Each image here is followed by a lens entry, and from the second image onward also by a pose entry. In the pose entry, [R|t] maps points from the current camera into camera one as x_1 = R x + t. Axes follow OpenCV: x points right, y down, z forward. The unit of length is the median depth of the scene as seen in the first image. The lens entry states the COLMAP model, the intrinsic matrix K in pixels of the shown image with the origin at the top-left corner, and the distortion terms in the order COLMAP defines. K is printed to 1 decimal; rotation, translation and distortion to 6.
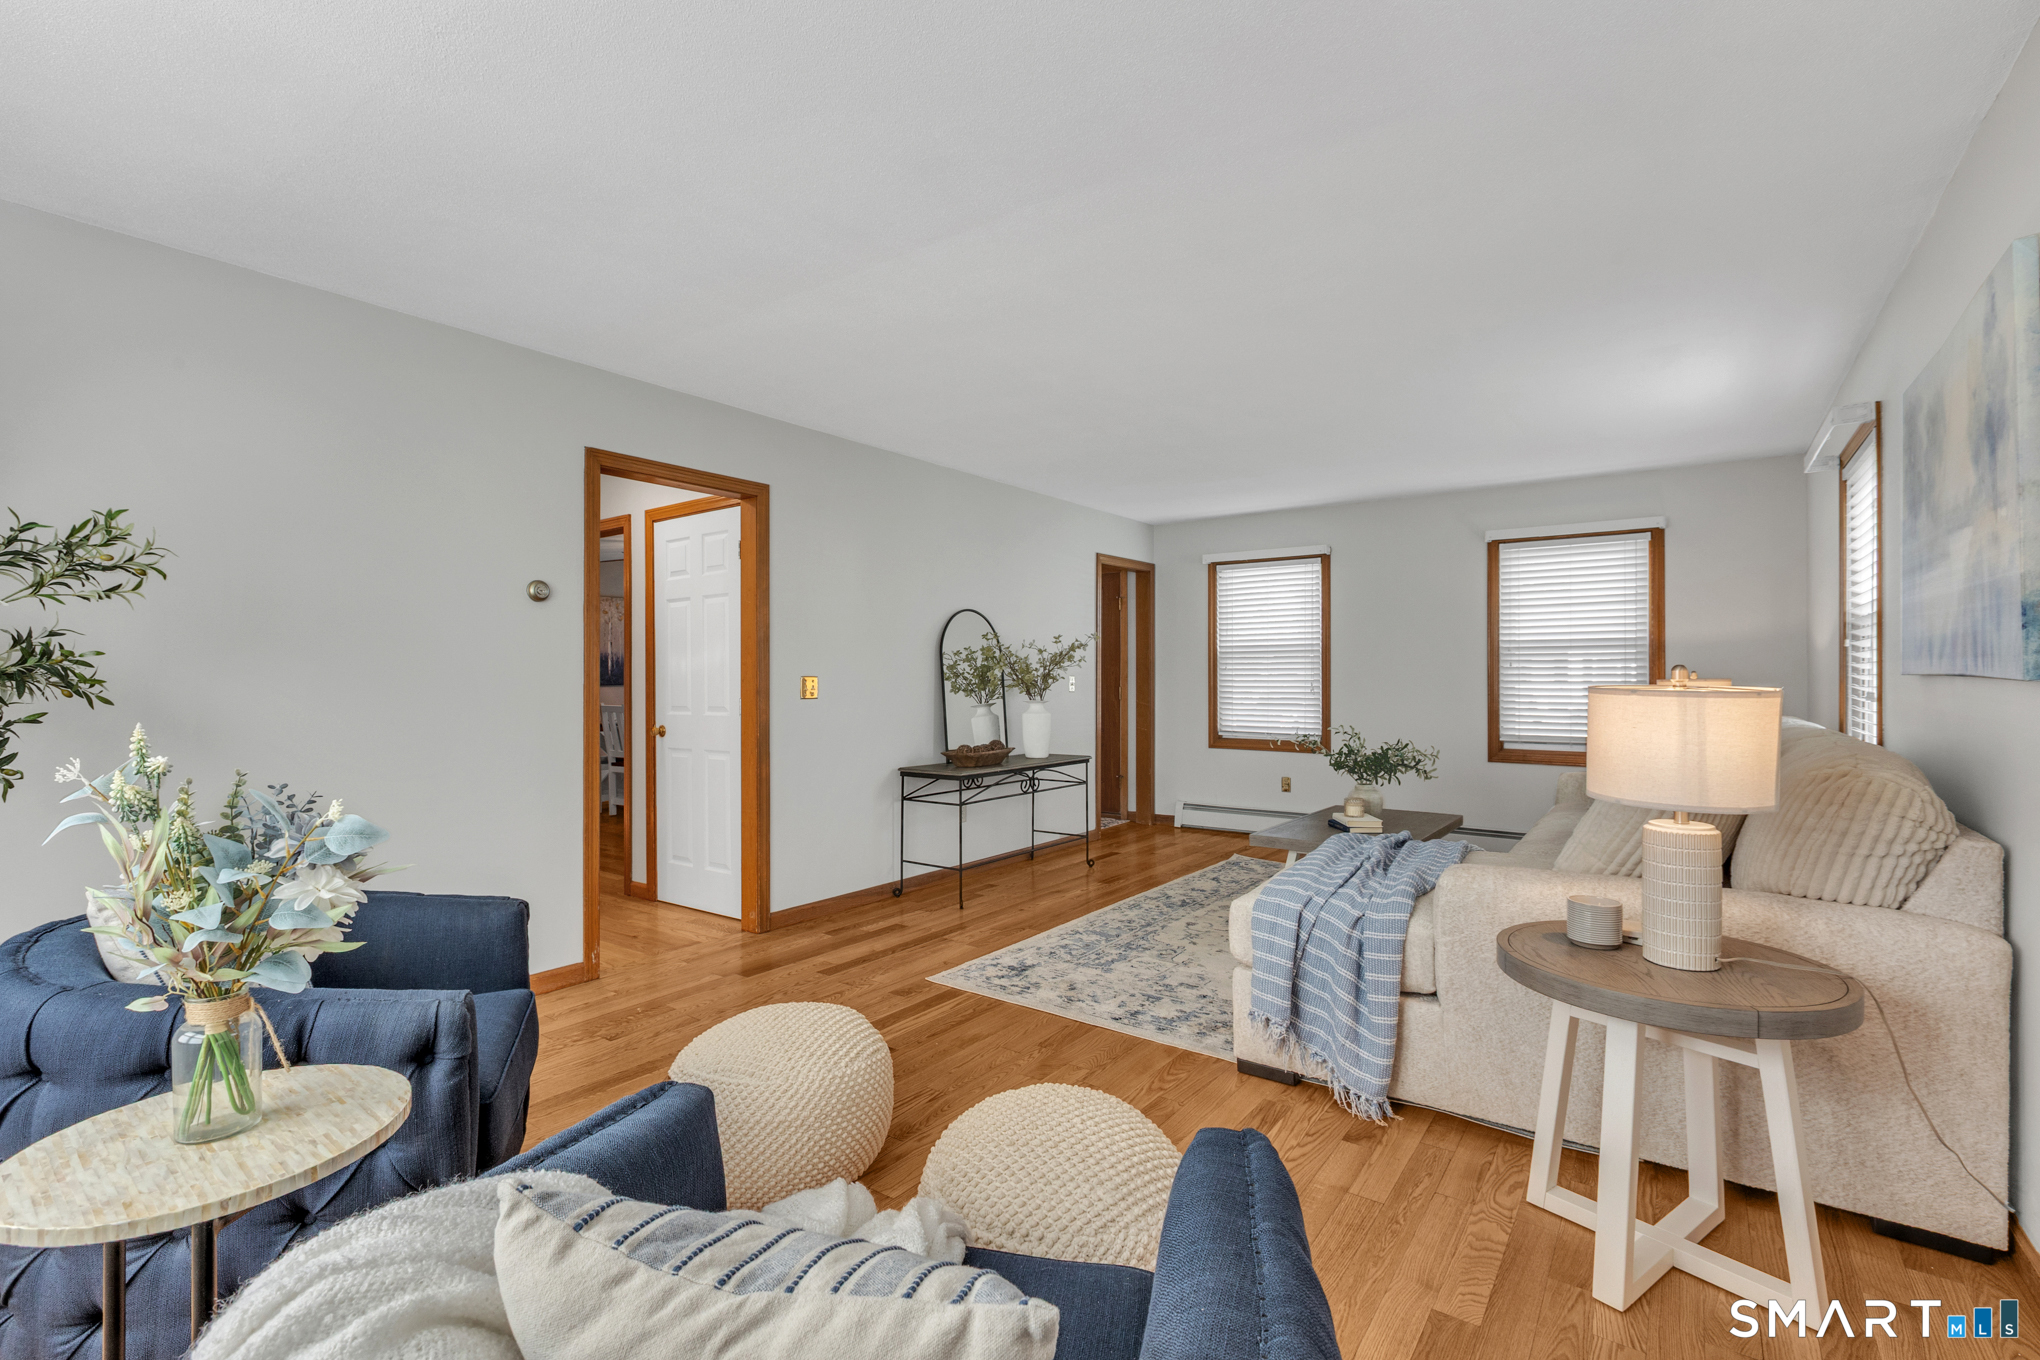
lens RADIAL K [[914.2, 0, 1020.0], [0, 914.2, 679.2], [0, 0, 1]] dist [0.001535, -0.000328]
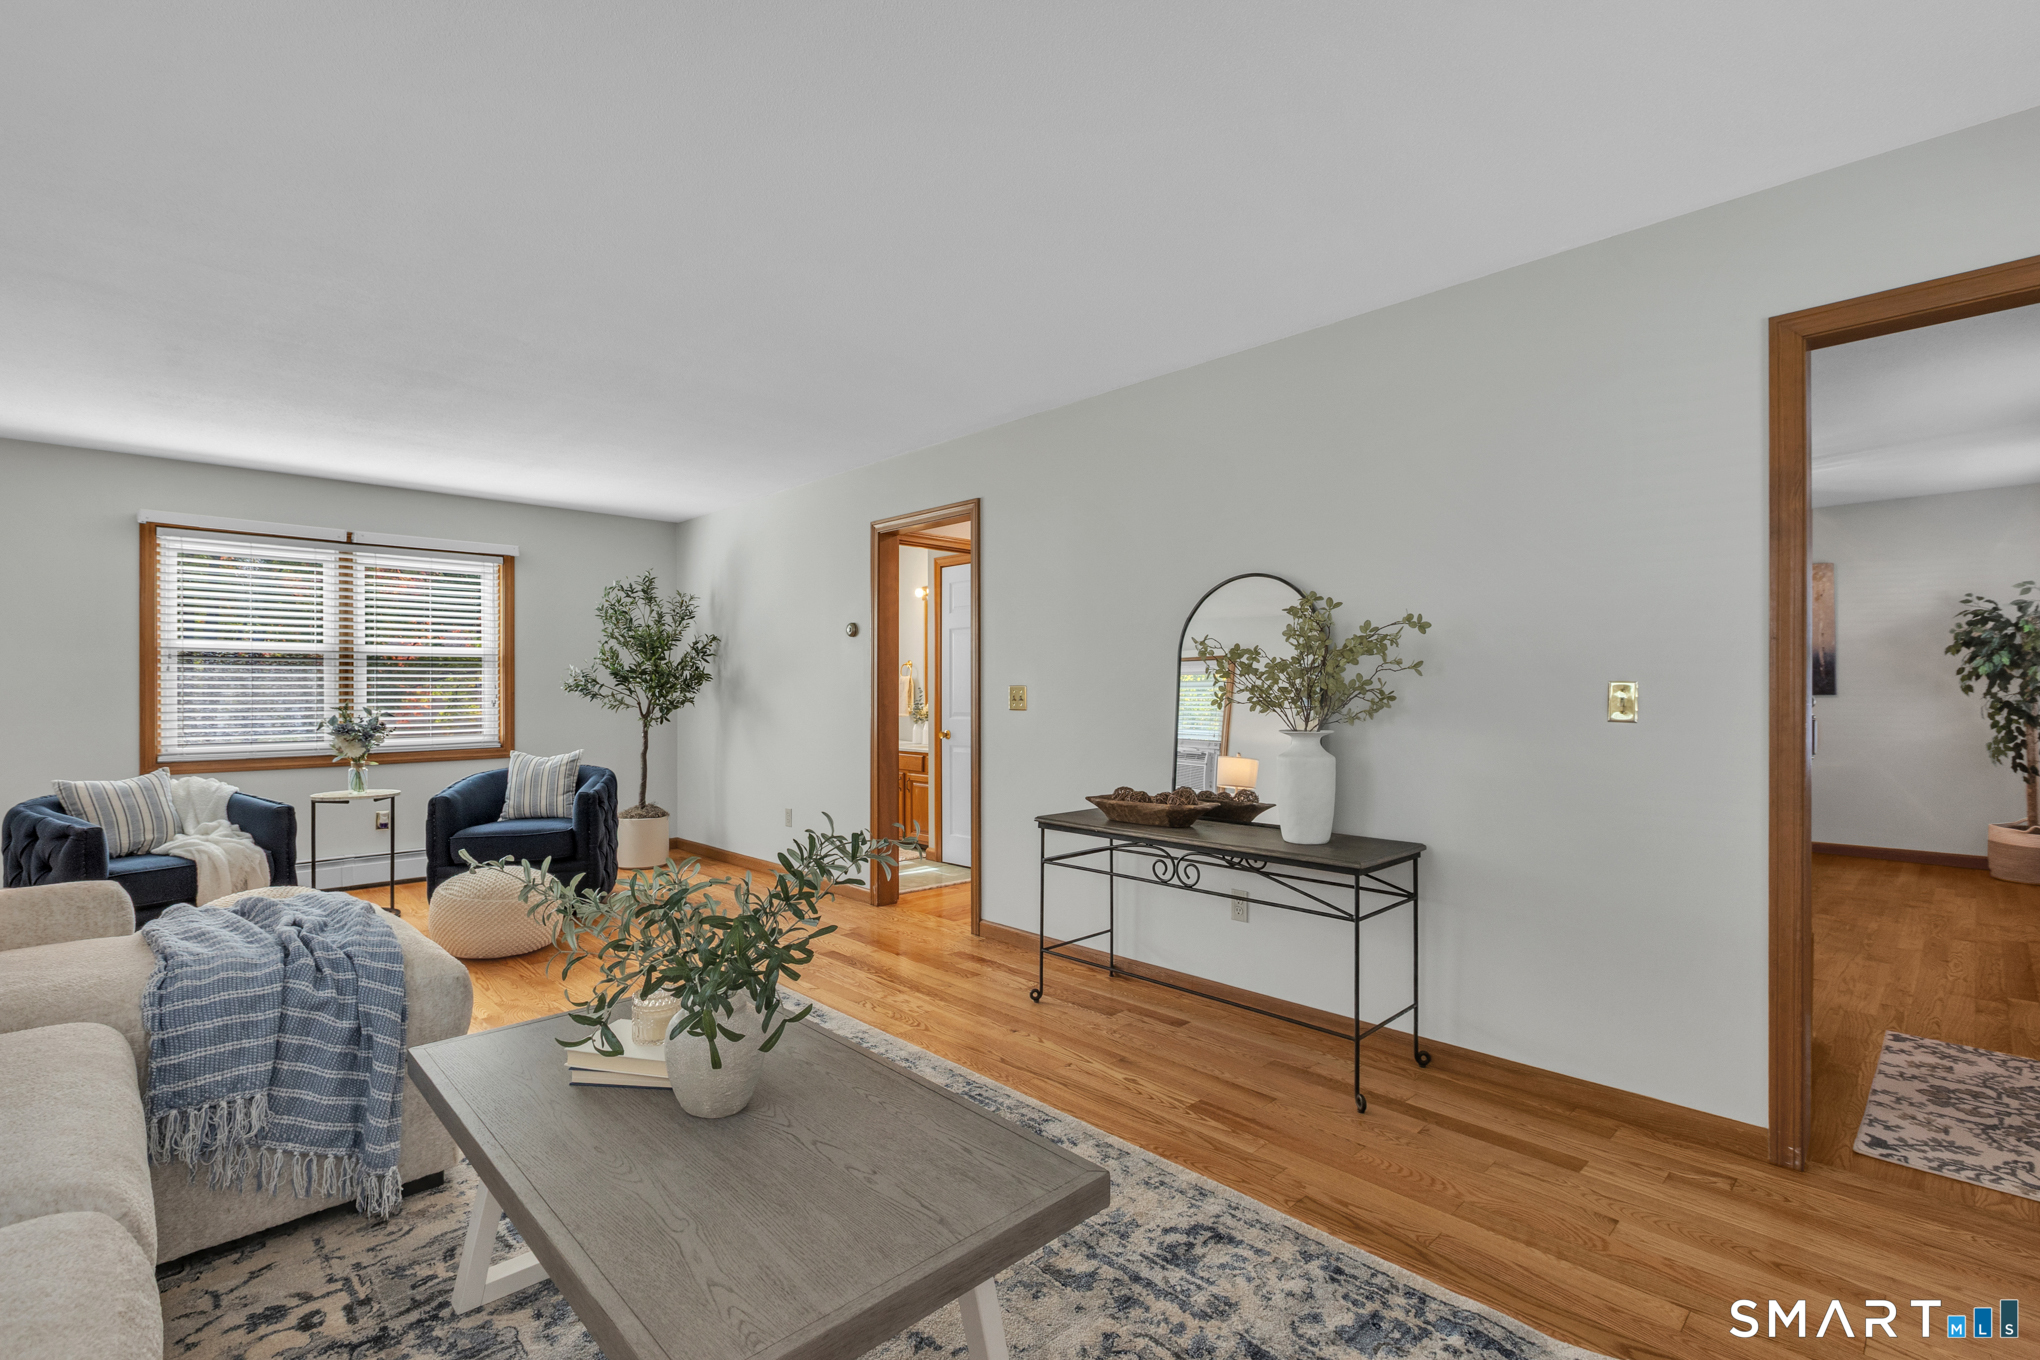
lens RADIAL K [[915.8, 0, 1022.8], [0, 915.8, 684.6], [0, 0, 1]] dist [0.000606, -0.000396]
pose [[-0.177149, -0.001555, -0.984183, 0.771384], [0.004570, 0.999987, -0.002402, -0.001314], [0.984173, -0.004923, -0.177139, 1.319773]]
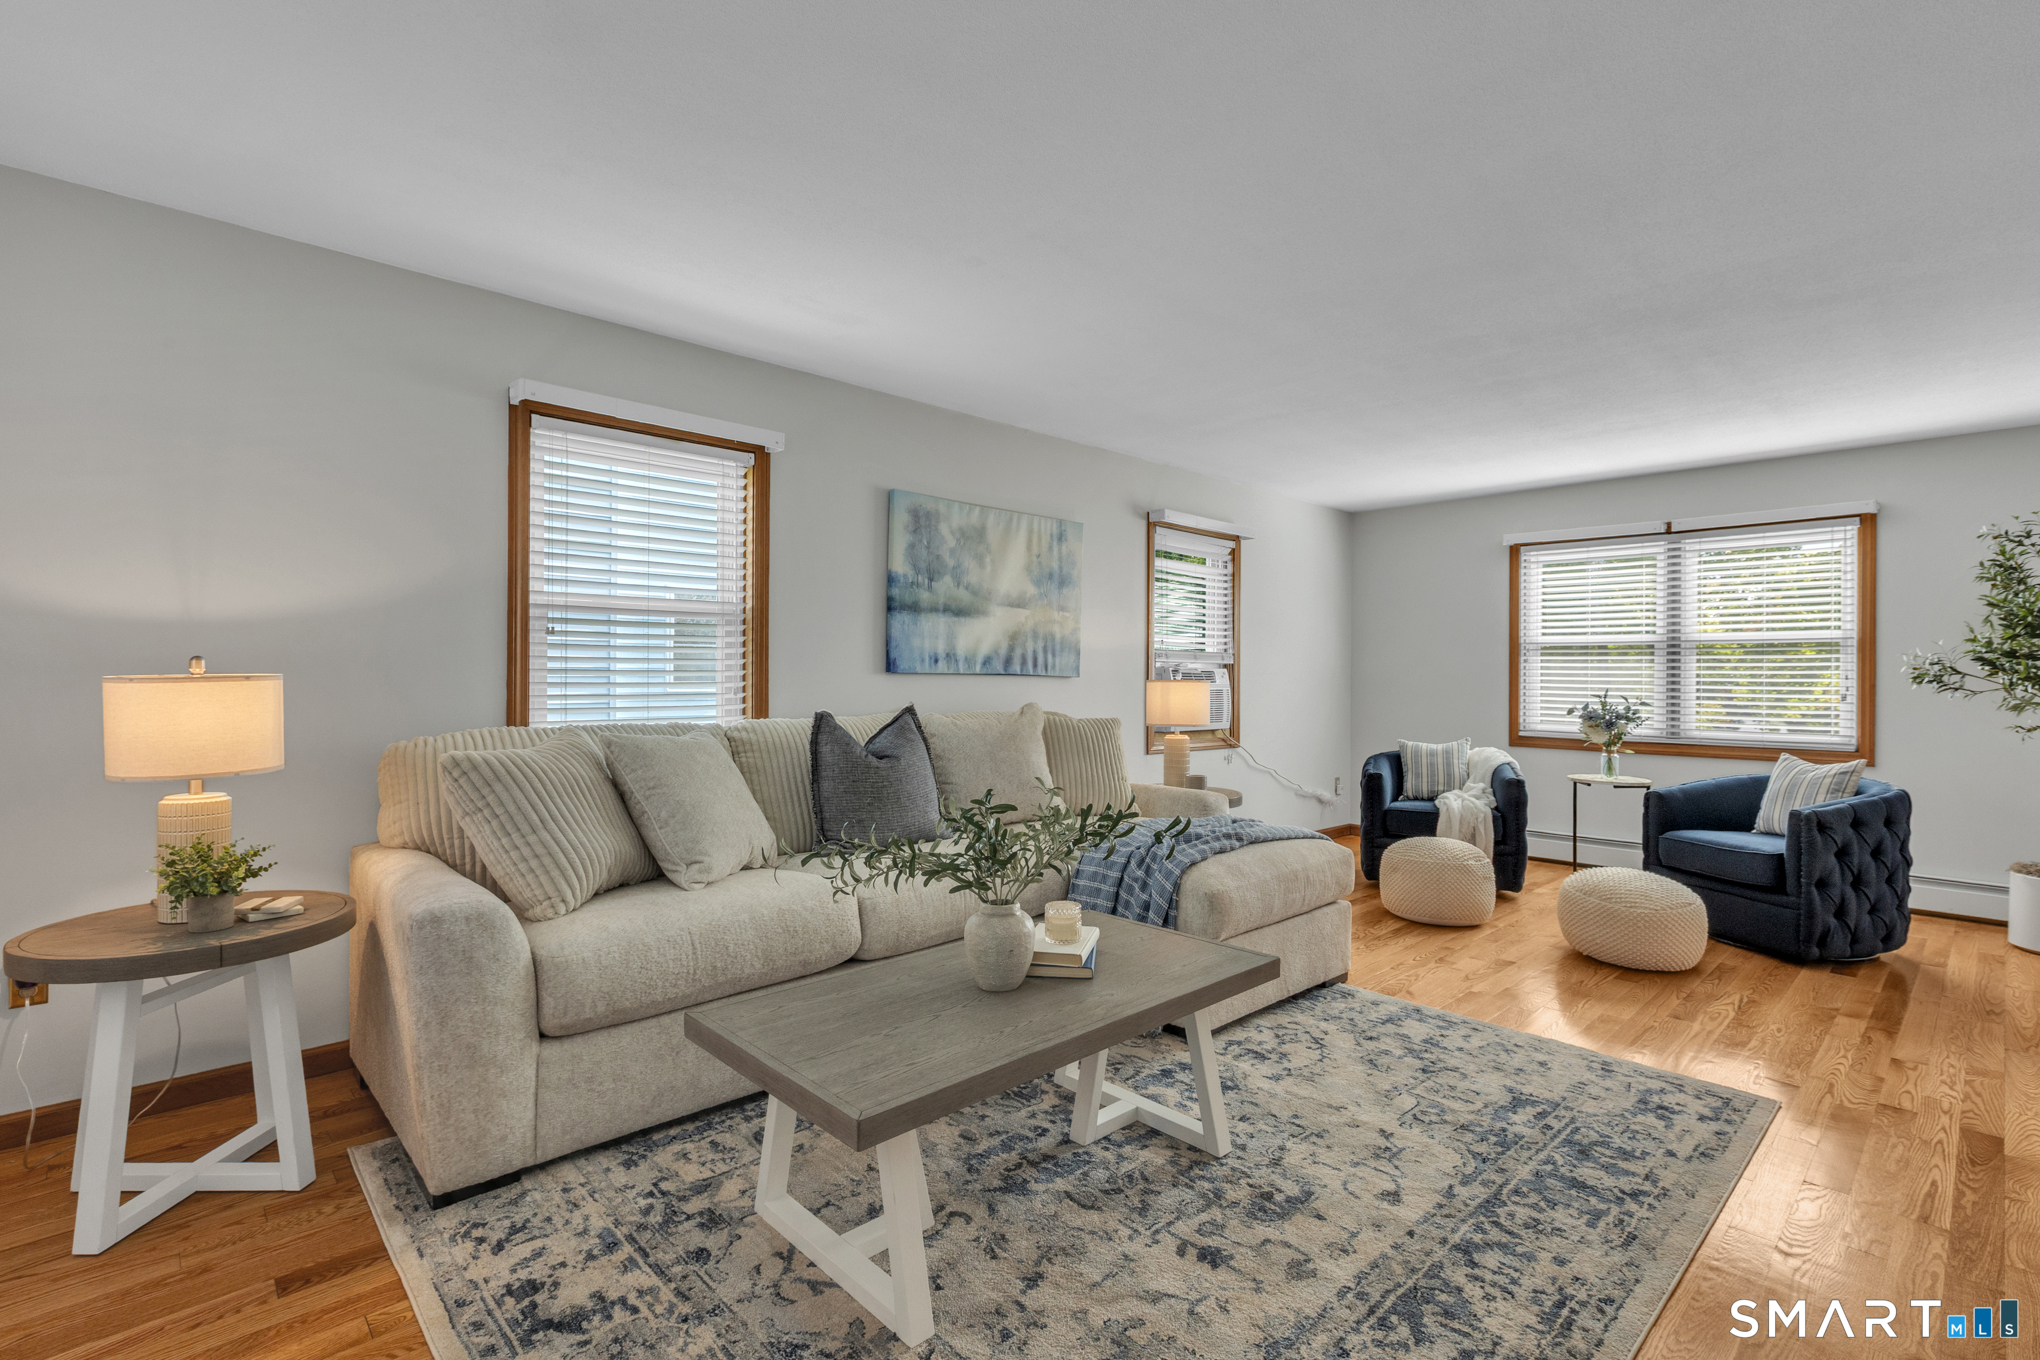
lens RADIAL K [[925.9, 0, 1021.2], [0, 925.9, 686.2], [0, 0, 1]] dist [0.004373, -0.000018]
pose [[-0.982996, -0.006480, 0.183510, 0.312613], [-0.004635, 0.999934, 0.010485, -0.000693], [-0.183566, 0.009456, -0.982962, 1.630448]]
